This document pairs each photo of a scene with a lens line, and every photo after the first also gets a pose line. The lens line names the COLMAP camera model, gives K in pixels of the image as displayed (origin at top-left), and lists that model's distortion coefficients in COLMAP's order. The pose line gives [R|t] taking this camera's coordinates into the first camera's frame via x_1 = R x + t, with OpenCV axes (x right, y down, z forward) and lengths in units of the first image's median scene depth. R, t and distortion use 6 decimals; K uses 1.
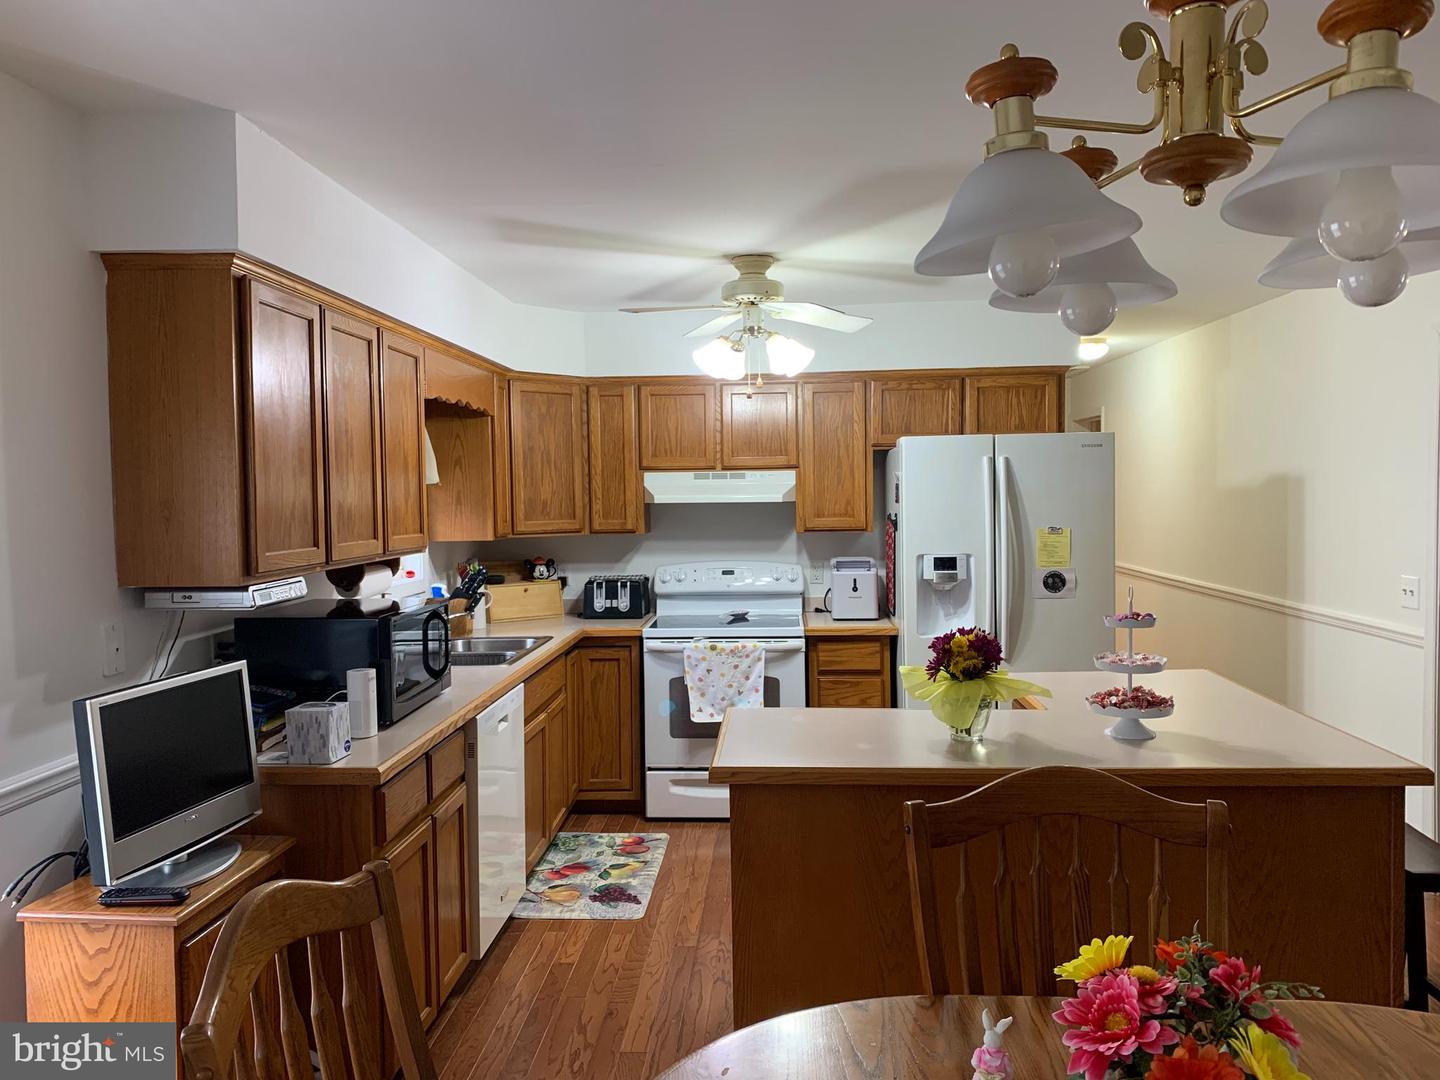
lens RADIAL K [[1089.3, 0, 713.4], [0, 1089.3, 537.8], [0, 0, 1]] dist [0.013564, -0.026305]
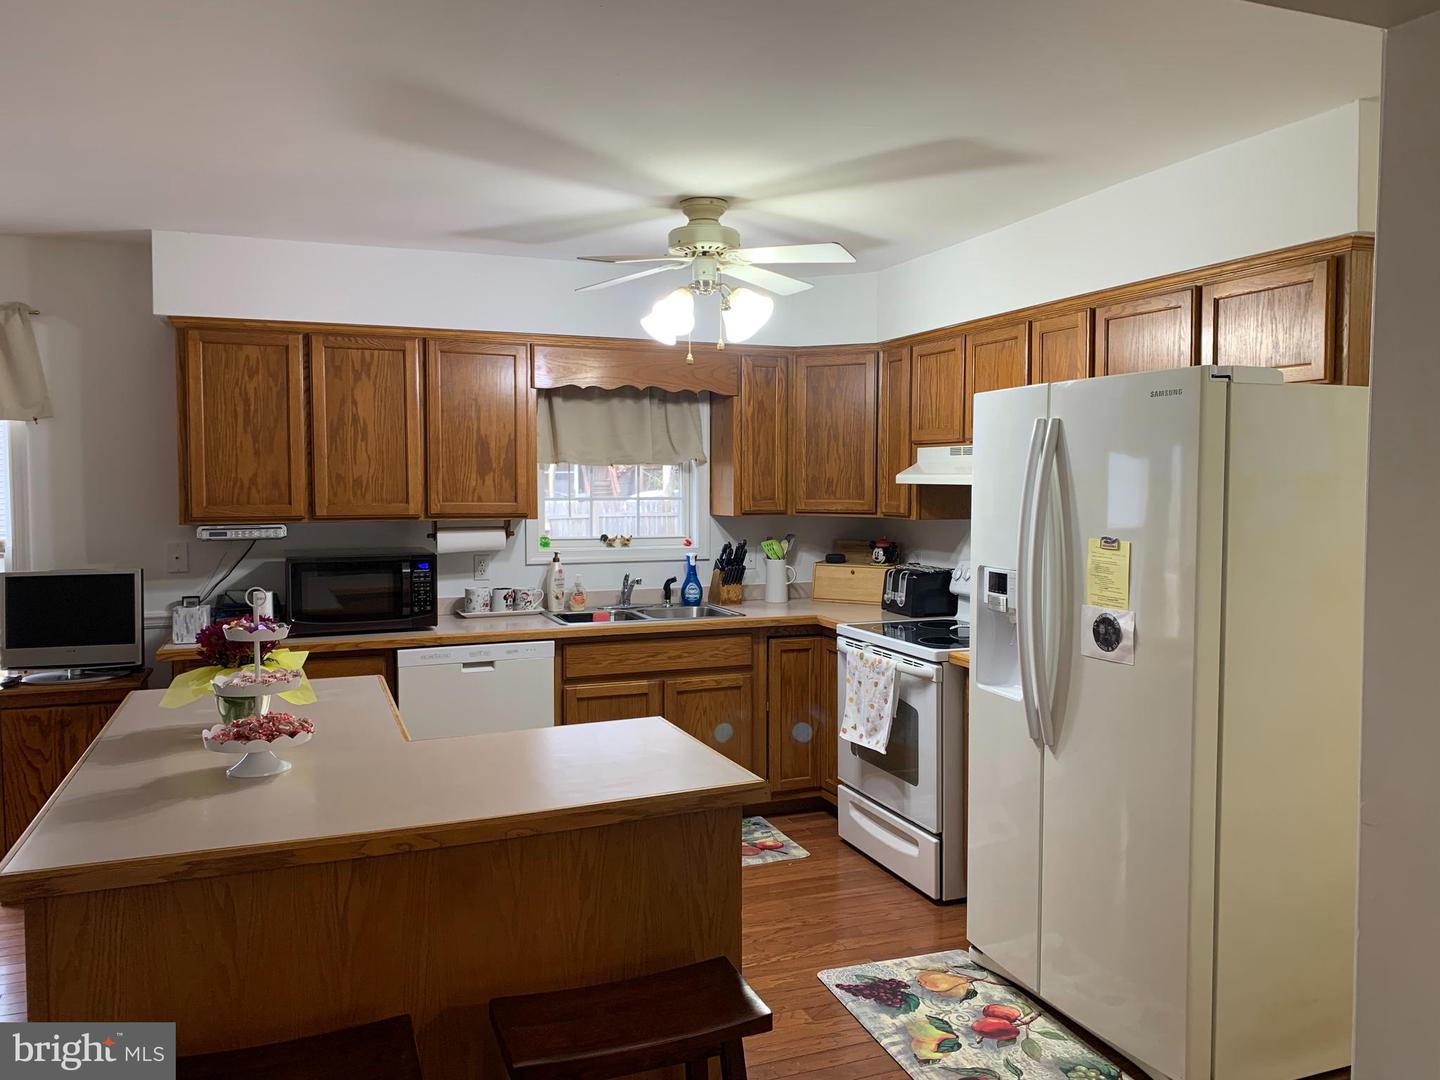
lens RADIAL K [[1089.3, 0, 713.5], [0, 1089.3, 537.6], [0, 0, 1]] dist [0.013564, -0.026305]
pose [[0.411558, 0.065155, -0.909052, 0.708040], [-0.046532, 0.997643, 0.050439, -0.027406], [0.910195, 0.021541, 0.413620, 0.545332]]
